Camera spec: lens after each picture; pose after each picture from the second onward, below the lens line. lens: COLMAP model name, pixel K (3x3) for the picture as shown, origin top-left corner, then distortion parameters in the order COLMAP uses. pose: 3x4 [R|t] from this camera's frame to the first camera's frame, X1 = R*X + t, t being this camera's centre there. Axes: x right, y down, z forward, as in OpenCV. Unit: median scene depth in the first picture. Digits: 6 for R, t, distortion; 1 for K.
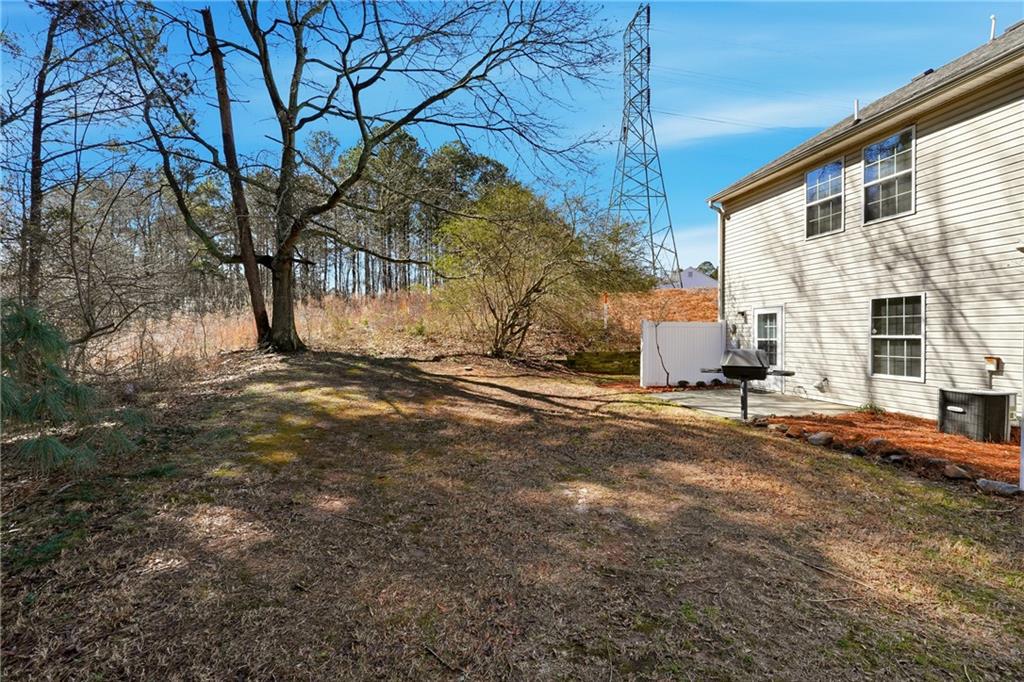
lens RADIAL K [[432.9, 0, 512.0], [0, 432.9, 336.2], [0, 0, 1]] dist [-0.010005, 0.003000]
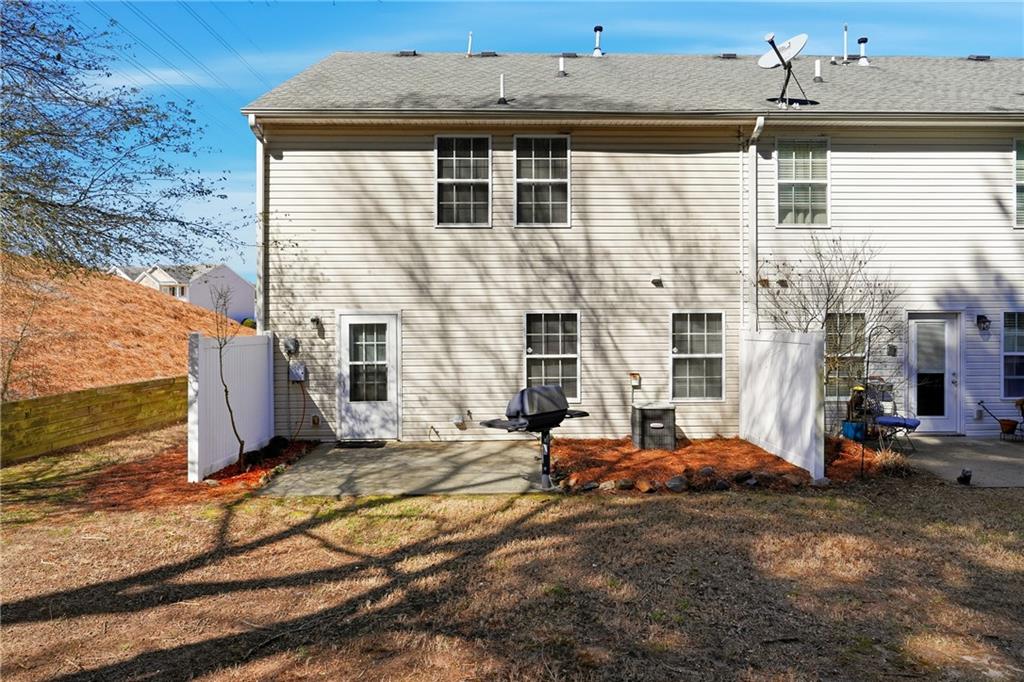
lens RADIAL K [[492.1, 0, 512.0], [0, 492.1, 345.7], [0, 0, 1]] dist [-0.002761, 0.000170]
pose [[0.161505, 0.010673, 0.986814, -0.143643], [0.011364, 0.999855, -0.012674, -0.007847], [-0.986807, 0.013261, 0.161360, 0.839432]]
